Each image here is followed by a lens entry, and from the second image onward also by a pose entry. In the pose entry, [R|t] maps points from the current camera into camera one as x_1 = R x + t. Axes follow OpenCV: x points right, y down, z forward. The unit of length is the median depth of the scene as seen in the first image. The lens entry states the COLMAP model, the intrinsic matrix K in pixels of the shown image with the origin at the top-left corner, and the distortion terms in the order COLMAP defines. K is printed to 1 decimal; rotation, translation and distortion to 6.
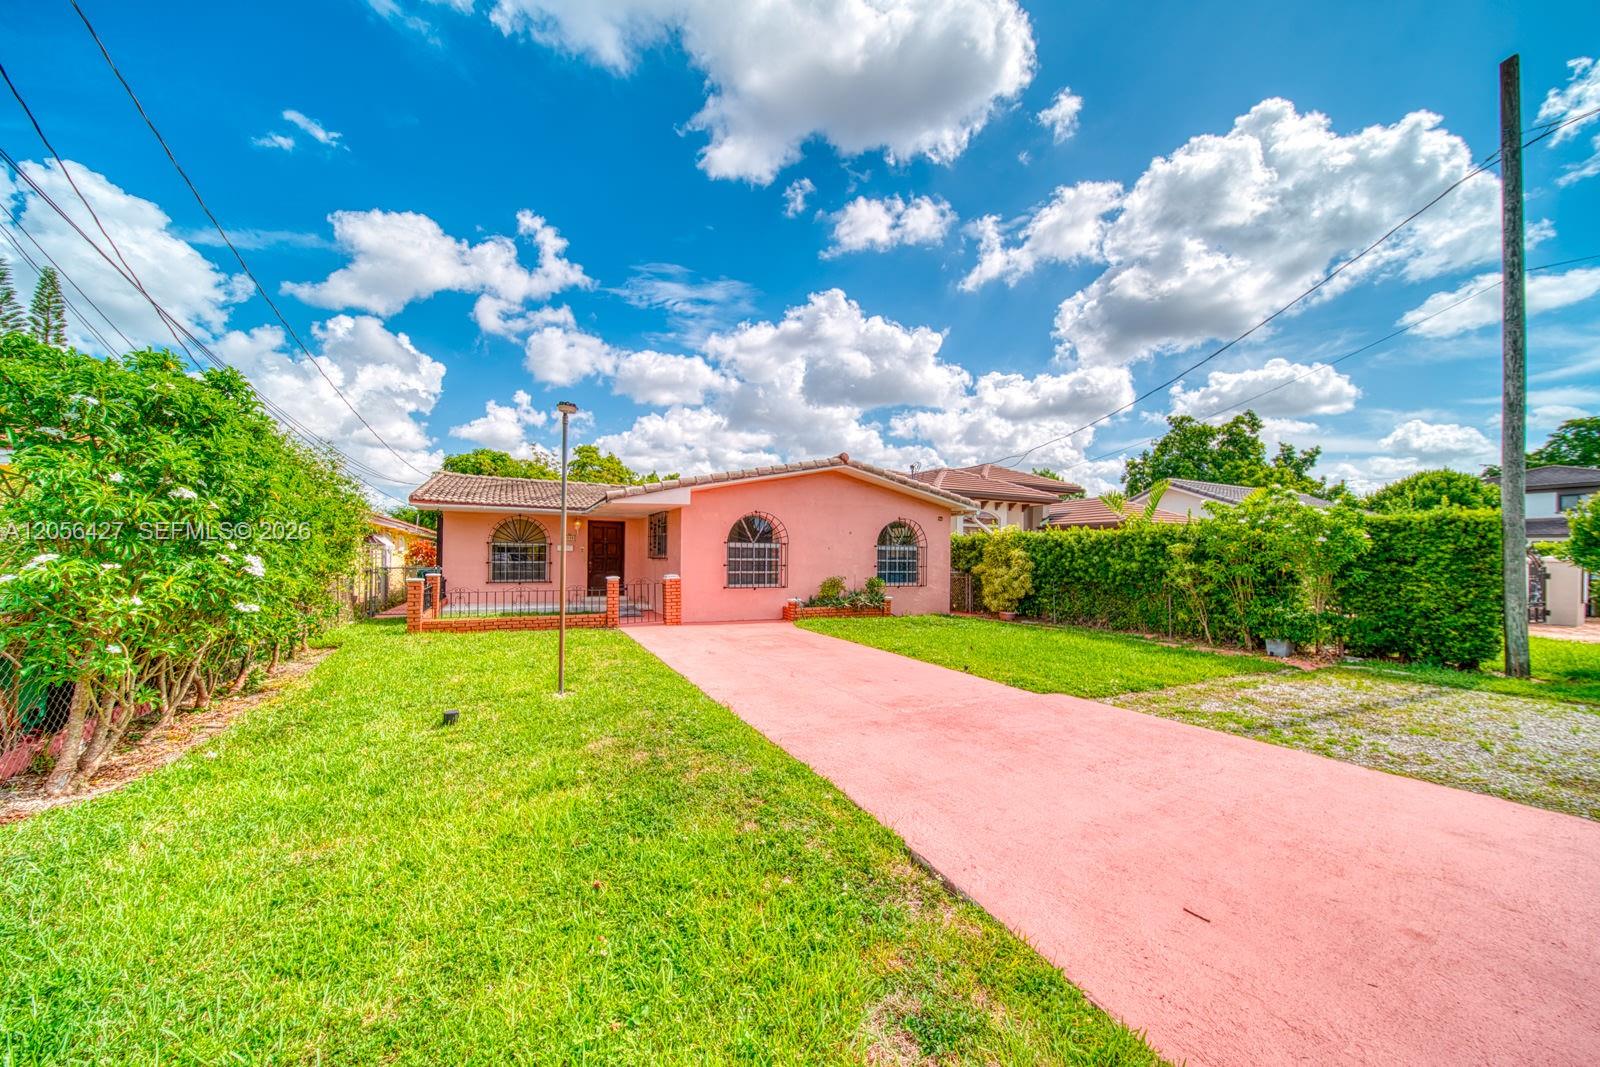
lens RADIAL K [[574.2, 0, 803.6], [0, 574.2, 537.5], [0, 0, 1]] dist [-0.000136, -0.000460]
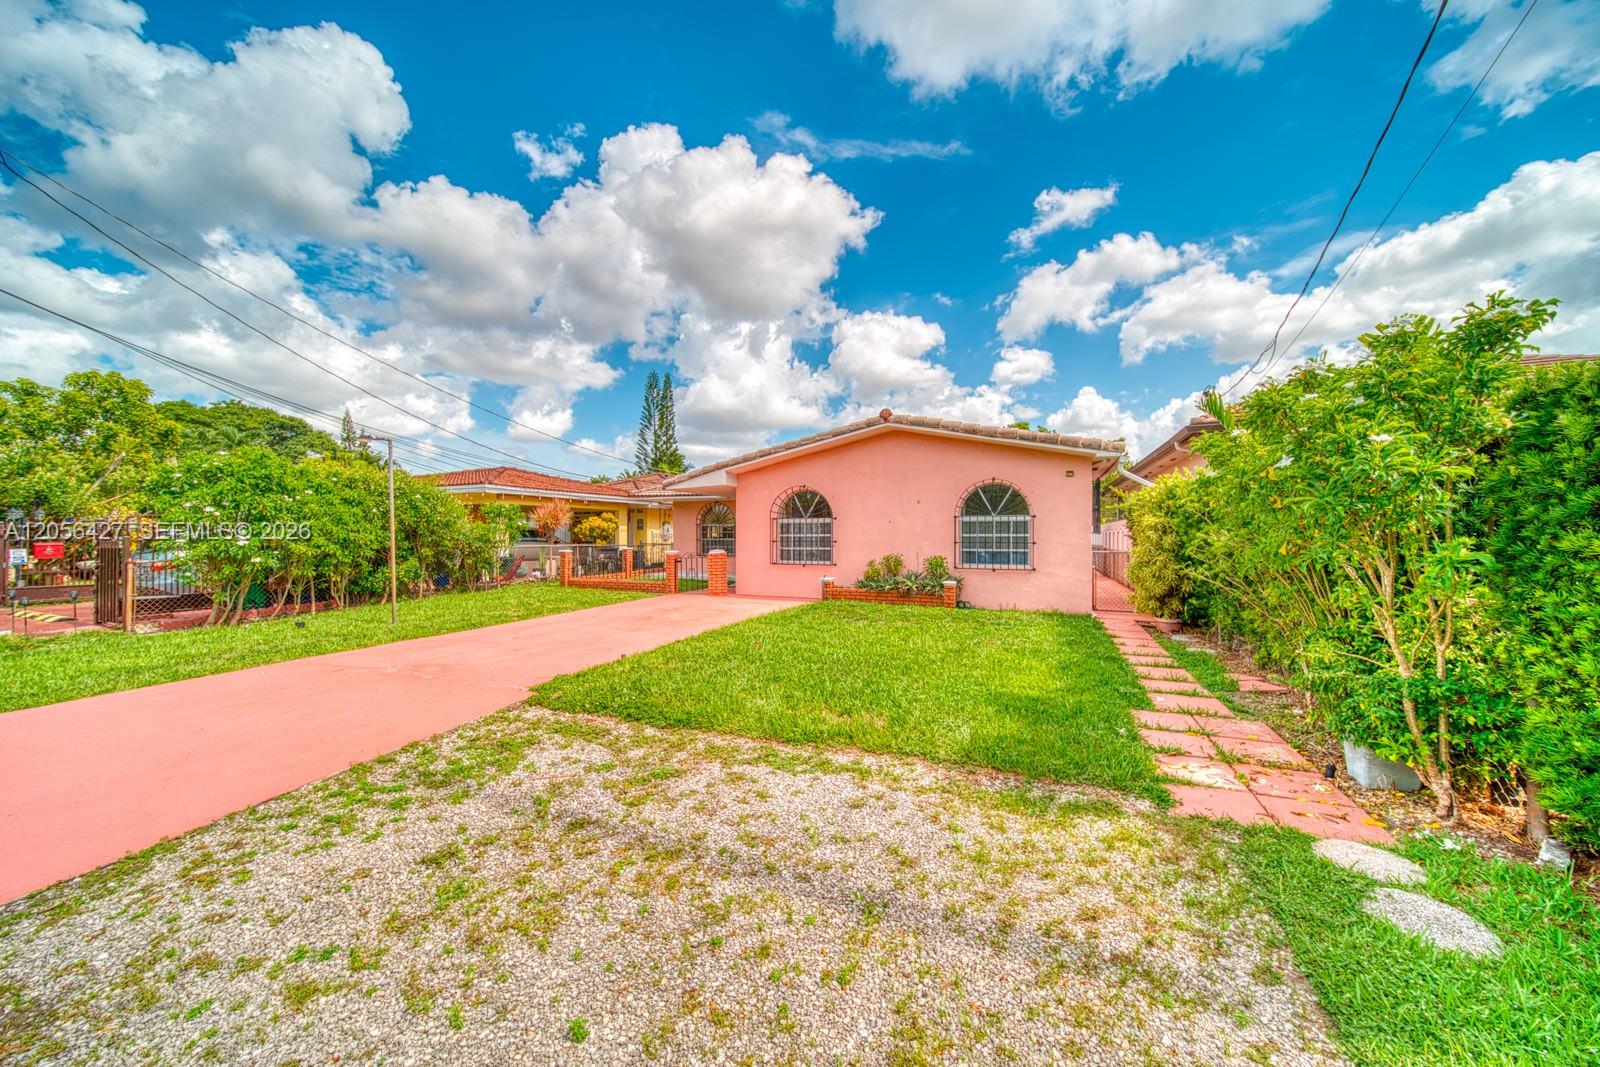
lens RADIAL K [[574.2, 0, 803.6], [0, 574.2, 537.5], [0, 0, 1]] dist [-0.000136, -0.000460]
pose [[0.665762, -0.006157, -0.746139, 0.553863], [0.035580, 0.999090, 0.023503, 0.016740], [0.745316, -0.042195, 0.665375, 0.310015]]
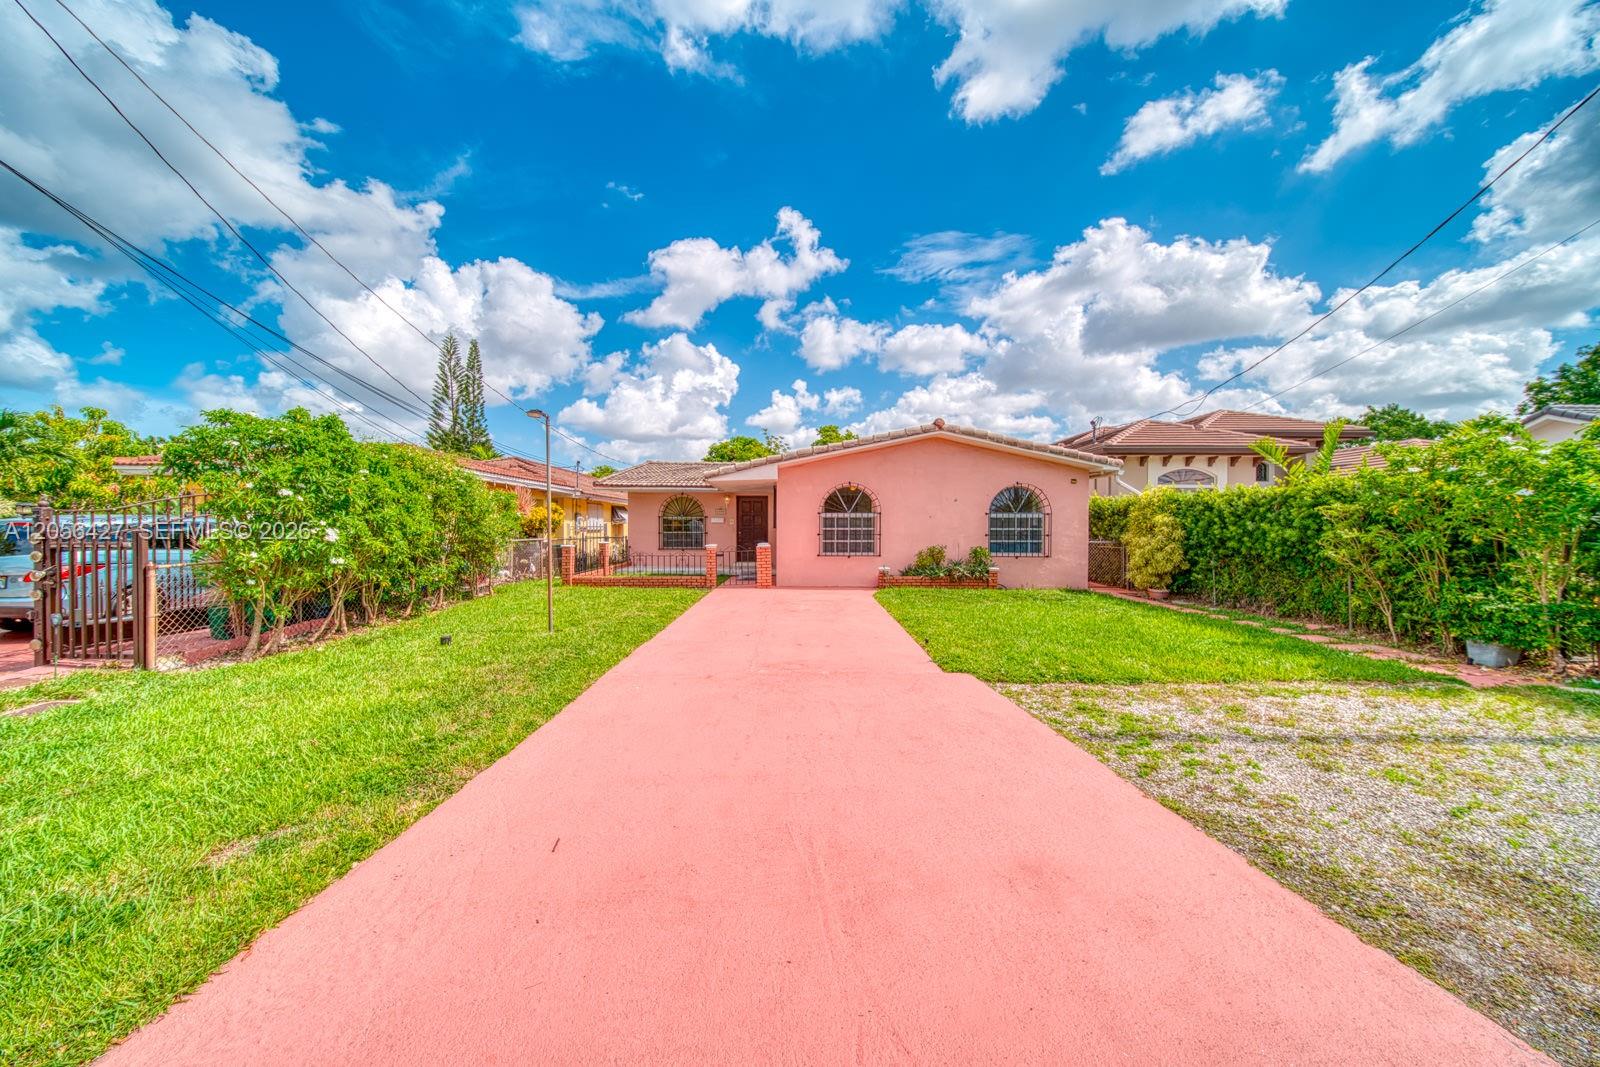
lens RADIAL K [[565.3, 0, 813.9], [0, 565.3, 545.0], [0, 0, 1]] dist [0.001027, 0.000114]
pose [[0.904928, 0.005750, -0.425526, 0.254800], [0.022467, 0.997869, 0.061261, 0.003044], [0.424971, -0.064997, 0.902870, 0.041066]]
